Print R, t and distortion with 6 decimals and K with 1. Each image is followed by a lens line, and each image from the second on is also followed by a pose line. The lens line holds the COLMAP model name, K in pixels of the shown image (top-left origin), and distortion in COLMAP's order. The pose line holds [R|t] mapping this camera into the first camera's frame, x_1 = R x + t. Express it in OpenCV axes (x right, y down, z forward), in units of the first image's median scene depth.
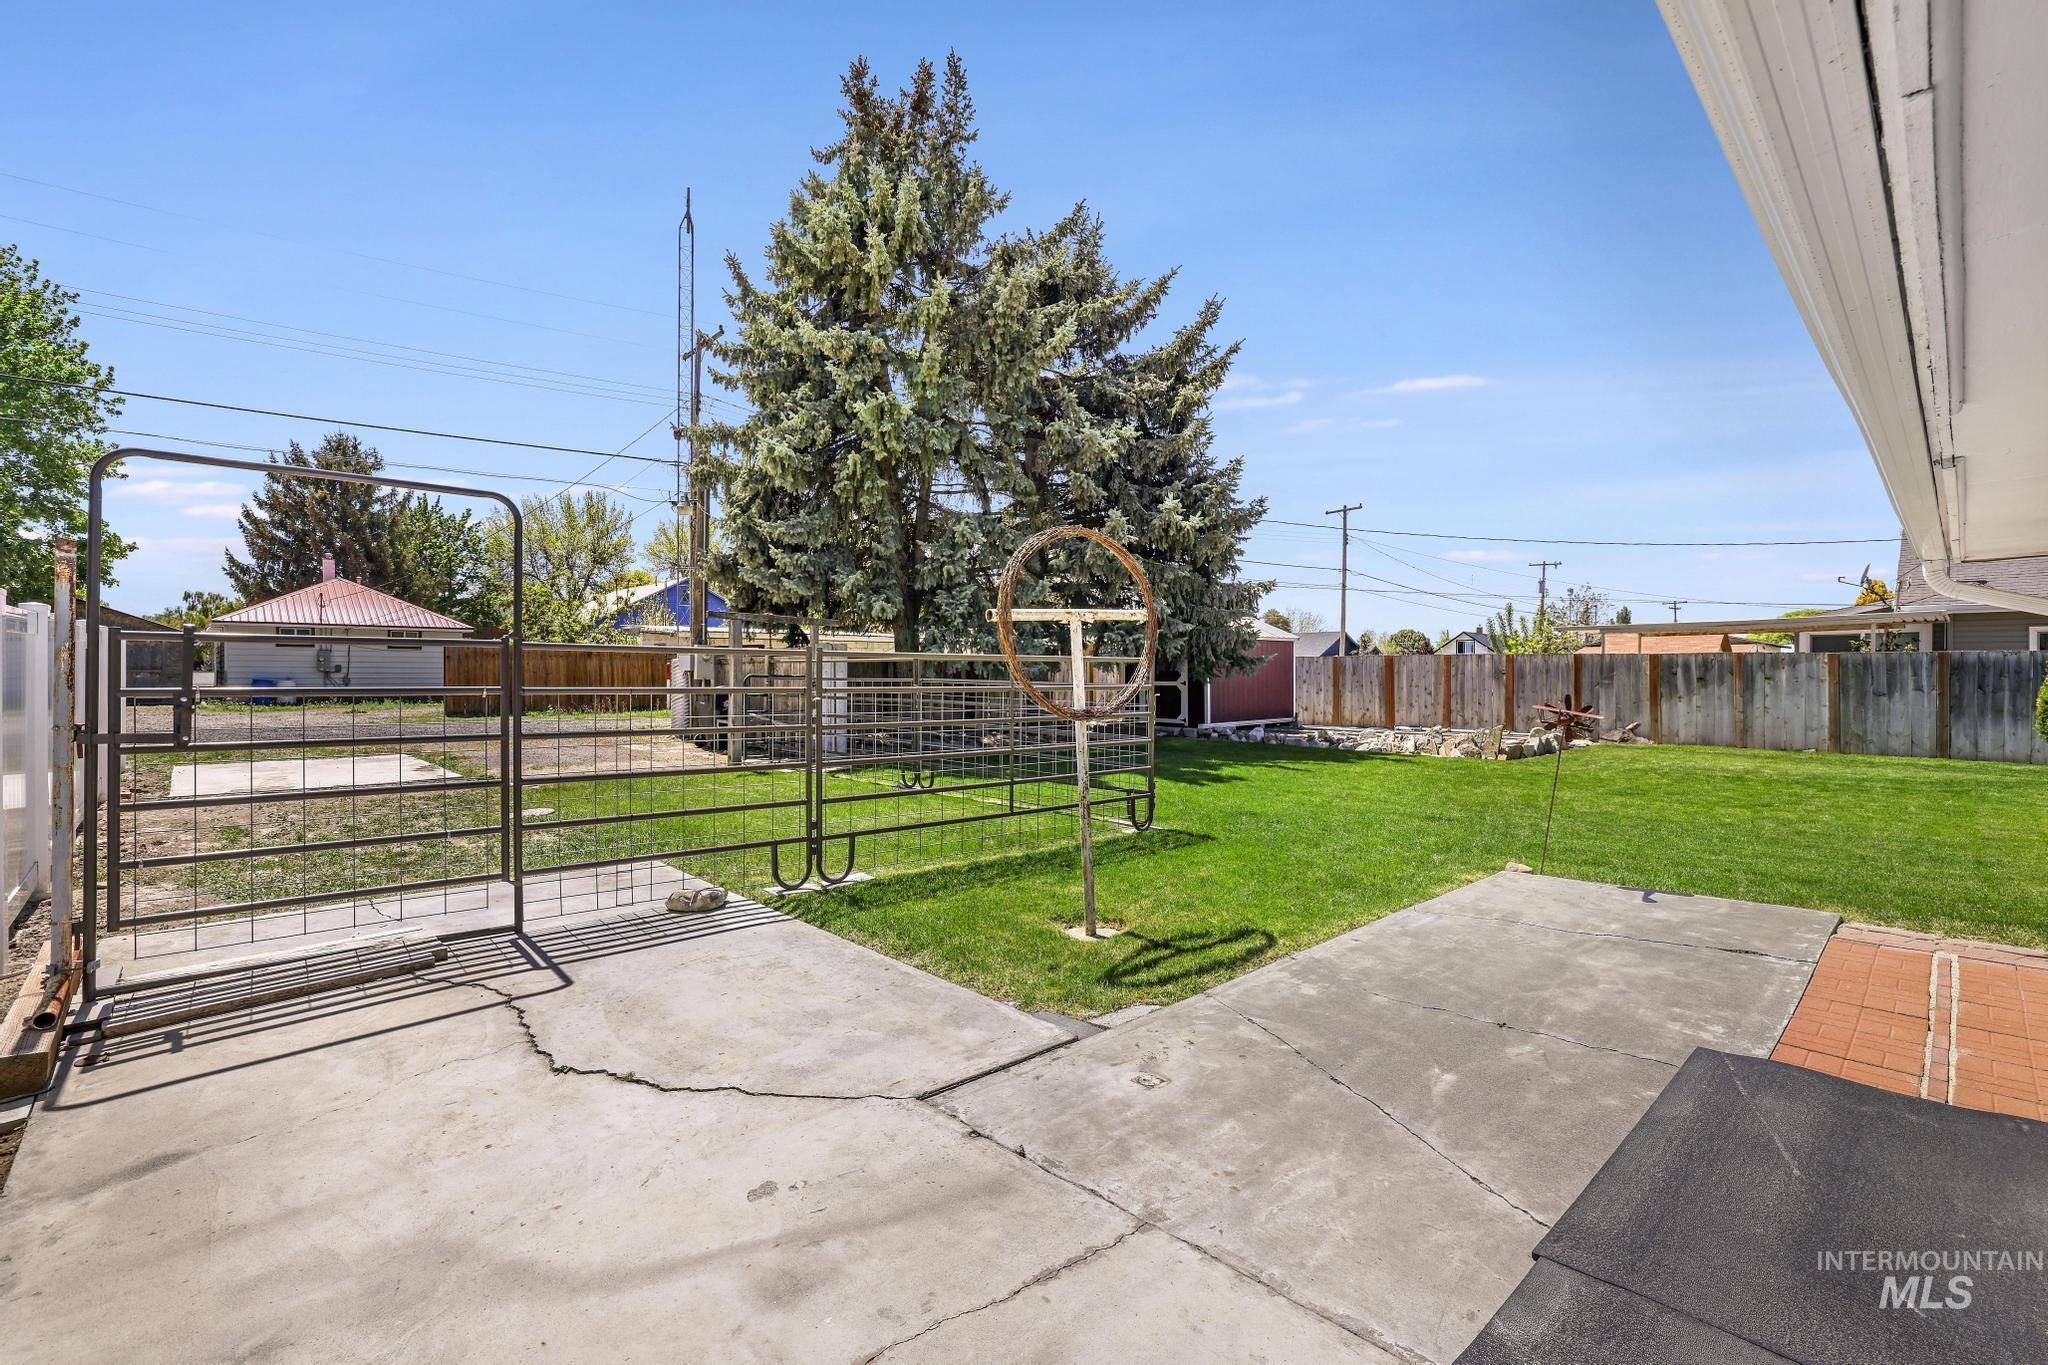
lens RADIAL K [[922.1, 0, 1009.4], [0, 922.1, 677.6], [0, 0, 1]] dist [-0.045687, 0.018530]
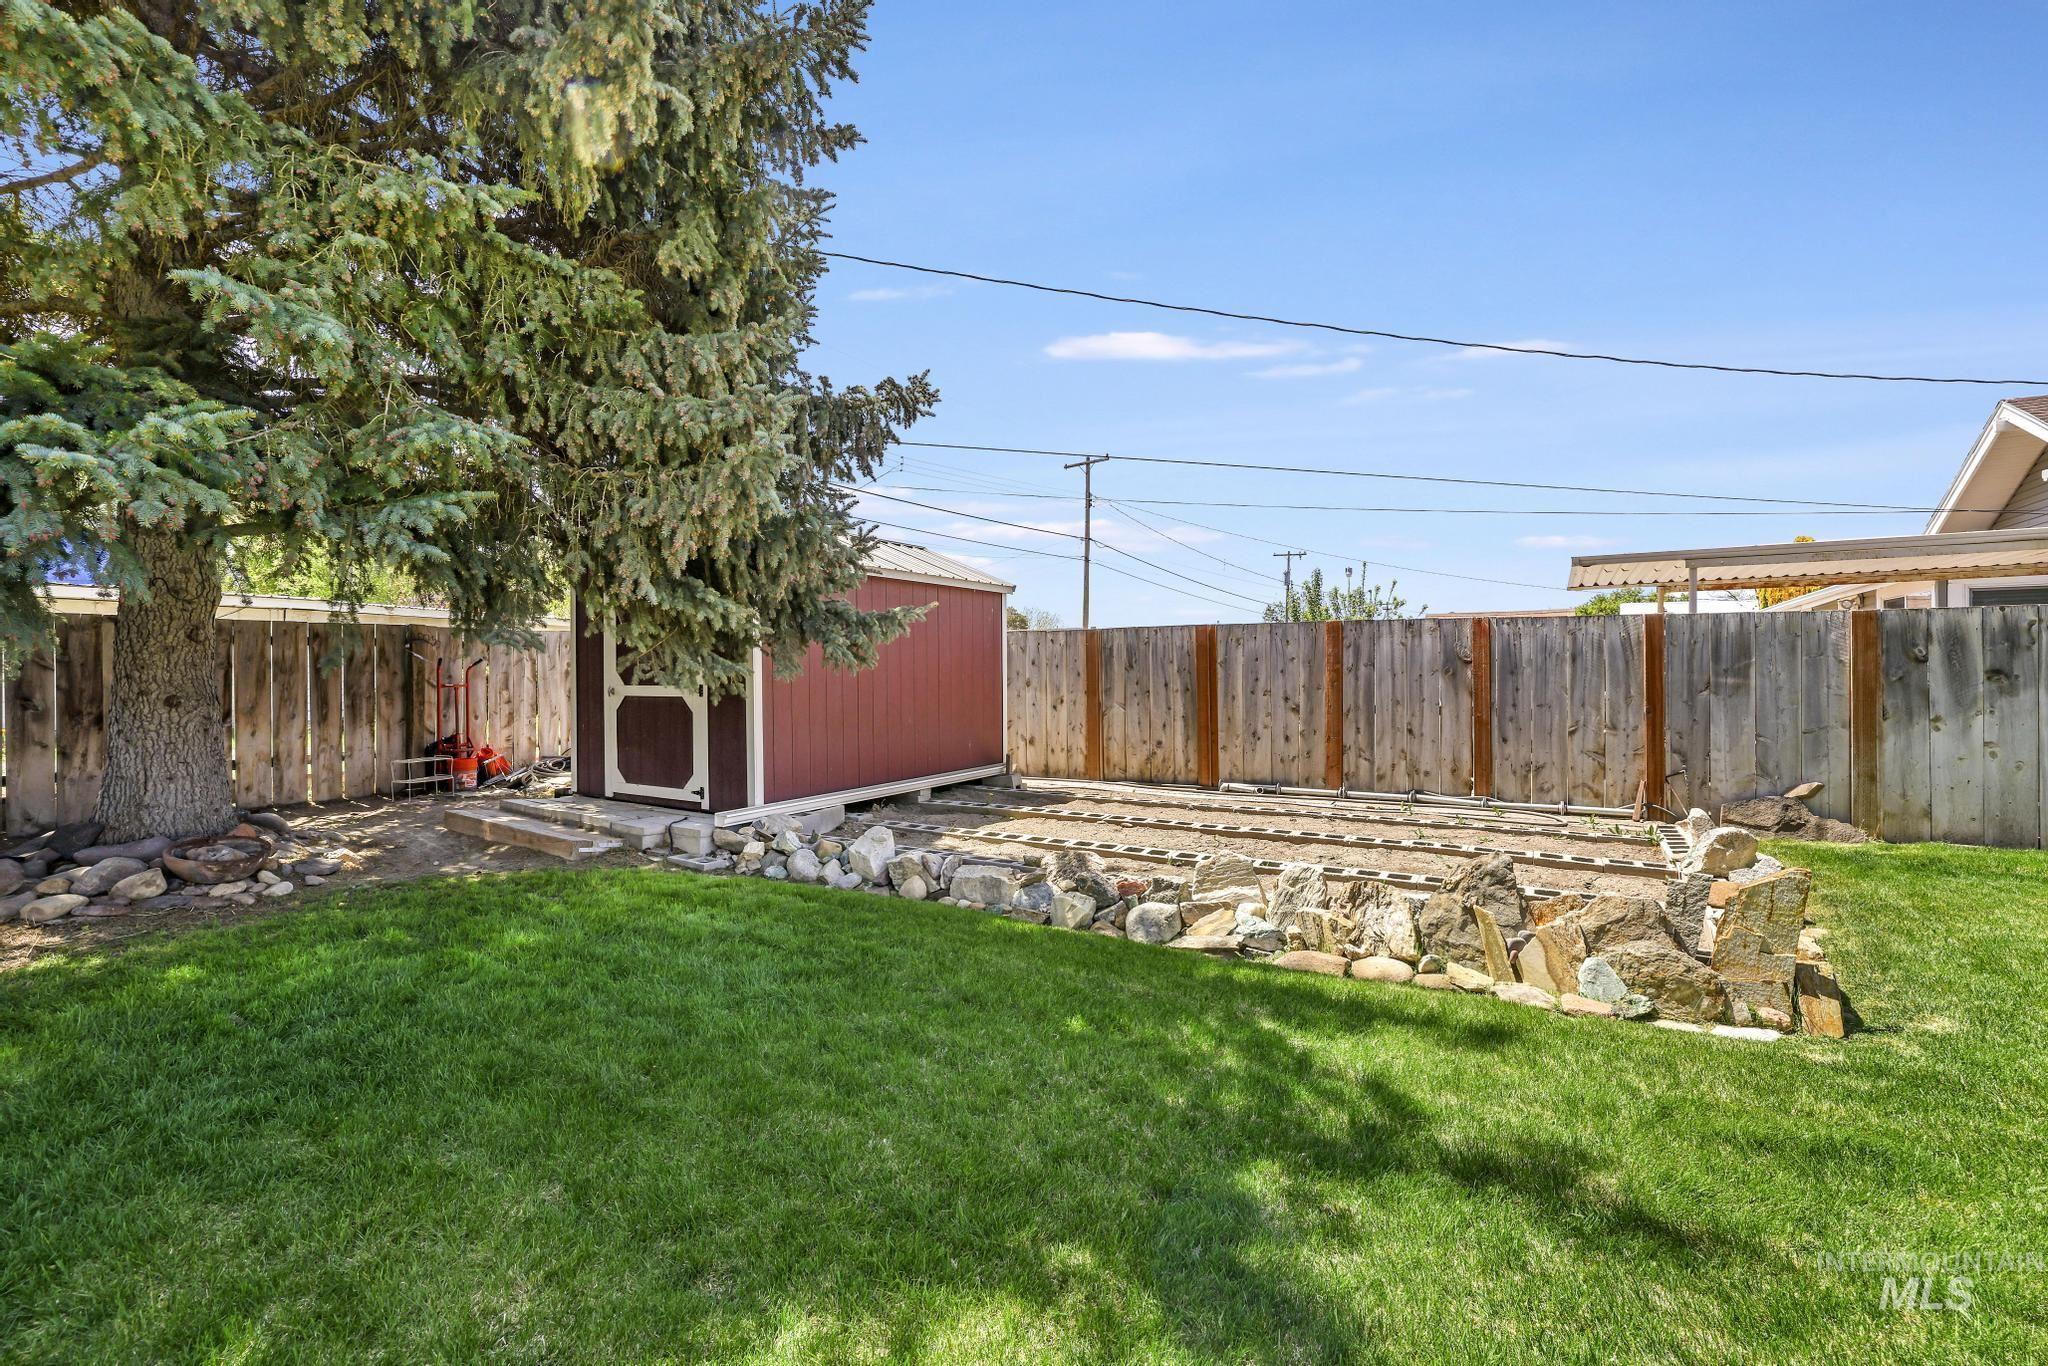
lens RADIAL K [[899.3, 0, 1009.2], [0, 899.3, 671.3], [0, 0, 1]] dist [-0.043984, 0.016628]
pose [[0.963059, -0.001847, 0.269283, 0.215629], [0.004068, 0.999962, -0.007690, 0.001799], [-0.269259, 0.008501, 0.963030, 0.639710]]
